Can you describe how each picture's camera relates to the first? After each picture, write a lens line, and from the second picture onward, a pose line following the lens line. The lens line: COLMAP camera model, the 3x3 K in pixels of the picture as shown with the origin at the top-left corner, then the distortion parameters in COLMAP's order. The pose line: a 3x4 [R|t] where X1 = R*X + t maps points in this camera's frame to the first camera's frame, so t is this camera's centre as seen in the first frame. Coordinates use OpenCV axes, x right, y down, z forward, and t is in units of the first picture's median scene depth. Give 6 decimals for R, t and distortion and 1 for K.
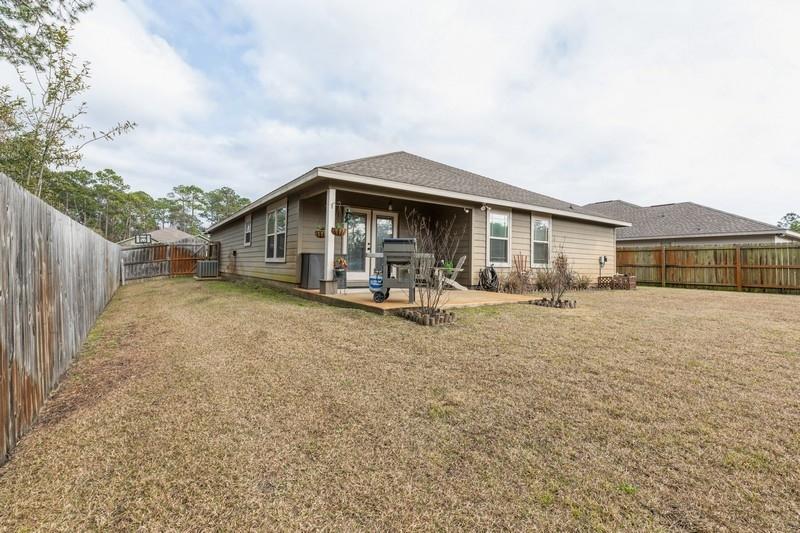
lens RADIAL K [[359.2, 0, 399.1], [0, 359.2, 267.6], [0, 0, 1]] dist [0.000403, 0.000731]
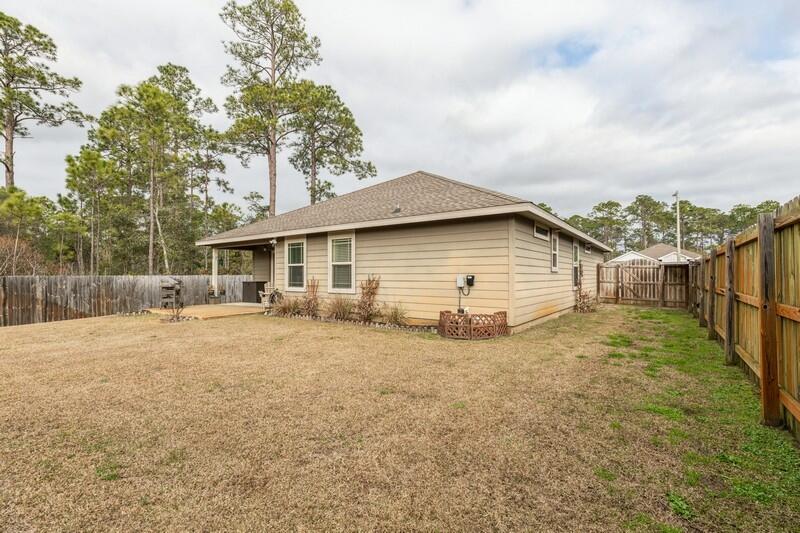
lens RADIAL K [[359.2, 0, 395.8], [0, 359.2, 272.1], [0, 0, 1]] dist [0.000403, 0.000731]
pose [[0.334410, -0.028126, -0.942008, 1.221227], [0.001906, 0.999573, -0.029168, -0.024289], [0.942426, 0.007958, 0.334321, 0.807162]]
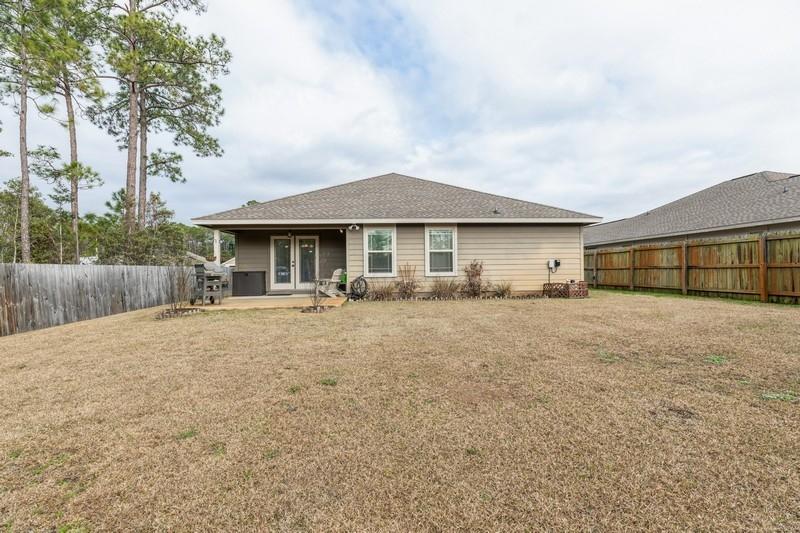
lens RADIAL K [[359.2, 0, 398.4], [0, 359.2, 267.5], [0, 0, 1]] dist [0.000403, 0.000731]
pose [[0.862539, -0.035072, -0.504773, 0.784652], [0.026414, 0.999356, -0.024301, -0.002131], [0.505300, 0.007627, 0.862910, 0.047760]]
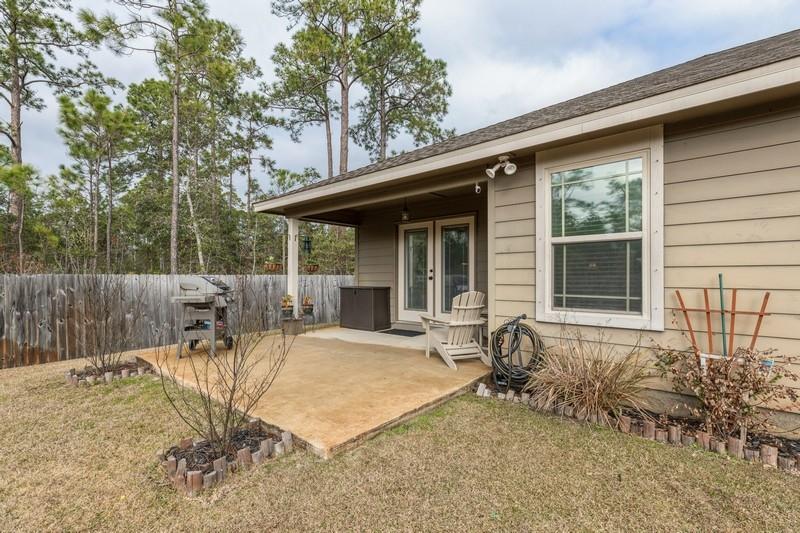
lens RADIAL K [[359.2, 0, 393.9], [0, 359.2, 276.5], [0, 0, 1]] dist [0.000403, 0.000731]
pose [[0.256550, -0.020761, -0.966308, 0.480499], [-0.002243, 0.999754, -0.022075, -0.033660], [0.966528, 0.007831, 0.256440, 0.646159]]
